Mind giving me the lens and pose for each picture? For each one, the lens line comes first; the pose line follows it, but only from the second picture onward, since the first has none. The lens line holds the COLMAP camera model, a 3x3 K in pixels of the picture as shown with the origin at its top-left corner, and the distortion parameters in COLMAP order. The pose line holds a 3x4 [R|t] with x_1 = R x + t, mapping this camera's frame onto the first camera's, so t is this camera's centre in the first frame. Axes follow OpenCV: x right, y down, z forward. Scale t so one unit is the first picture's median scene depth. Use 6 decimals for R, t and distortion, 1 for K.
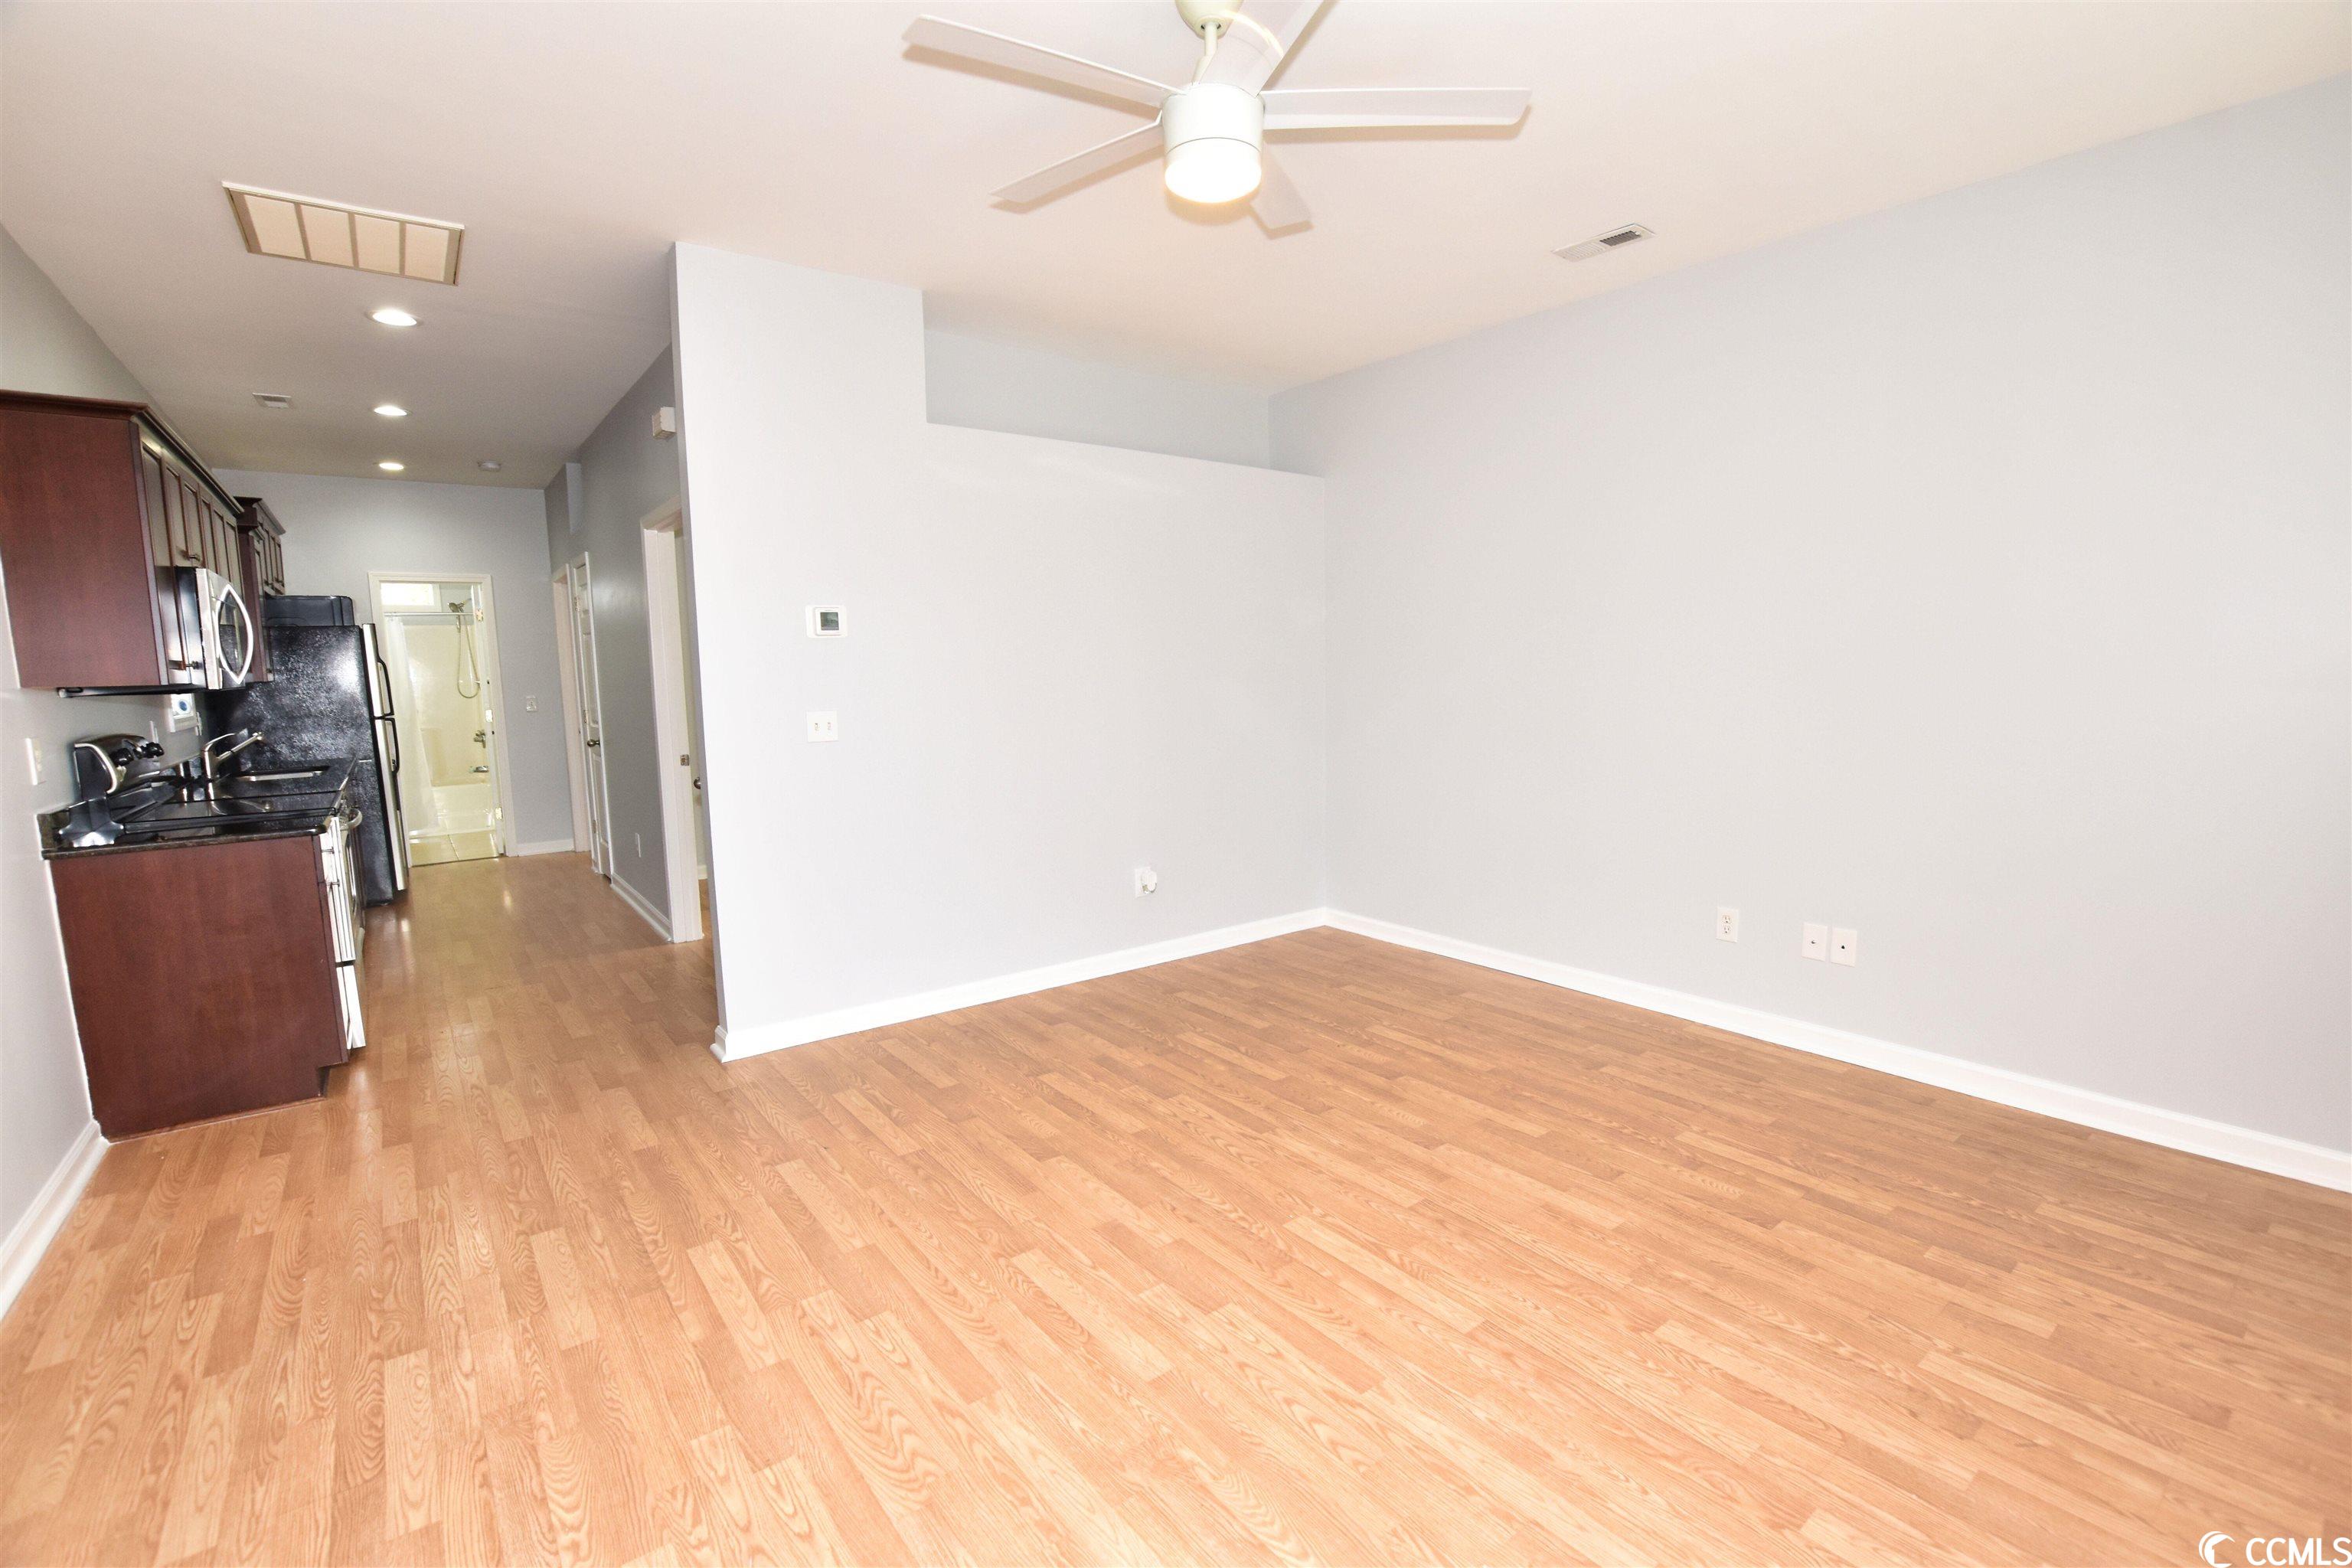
lens RADIAL K [[1016.4, 0, 1181.1], [0, 1016.4, 791.0], [0, 0, 1]] dist [-0.027217, 0.000048]
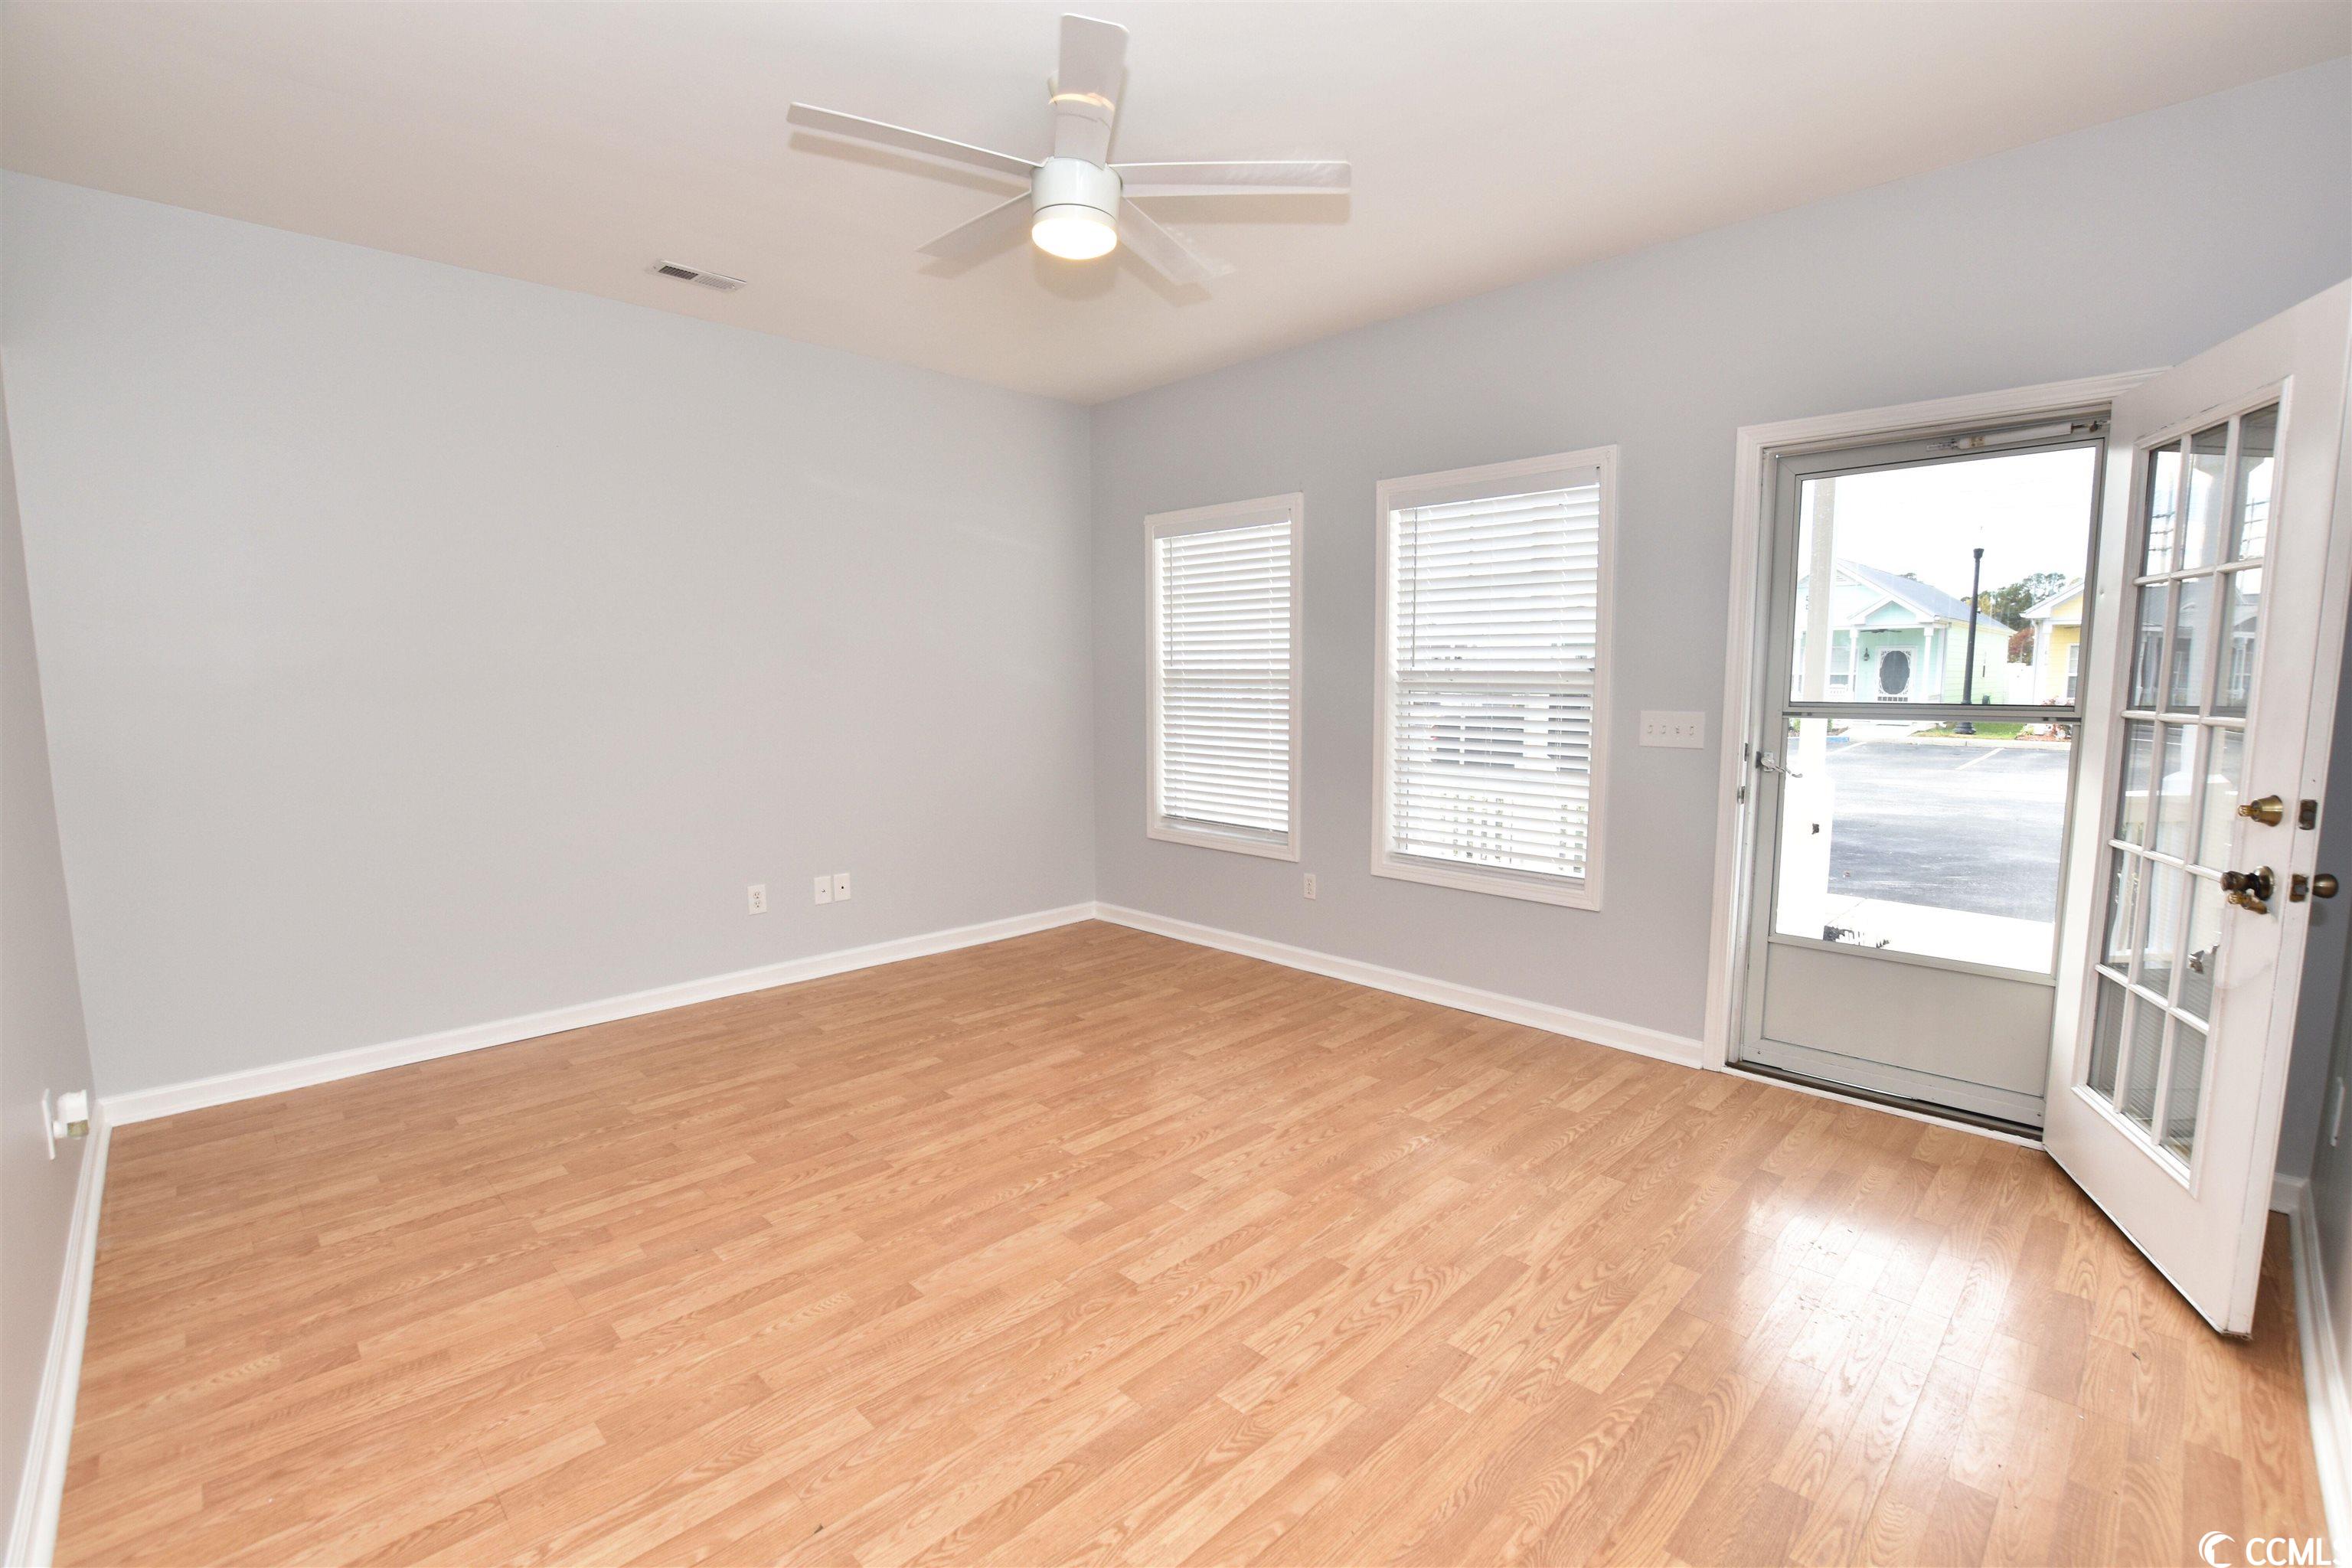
lens RADIAL K [[1016.4, 0, 1181.2], [0, 1016.4, 787.9], [0, 0, 1]] dist [-0.027217, 0.000048]
pose [[-0.101470, -0.095440, 0.990250, -0.890159], [0.128453, 0.985798, 0.108173, -0.080356], [-0.986511, 0.138177, -0.087769, 0.812002]]
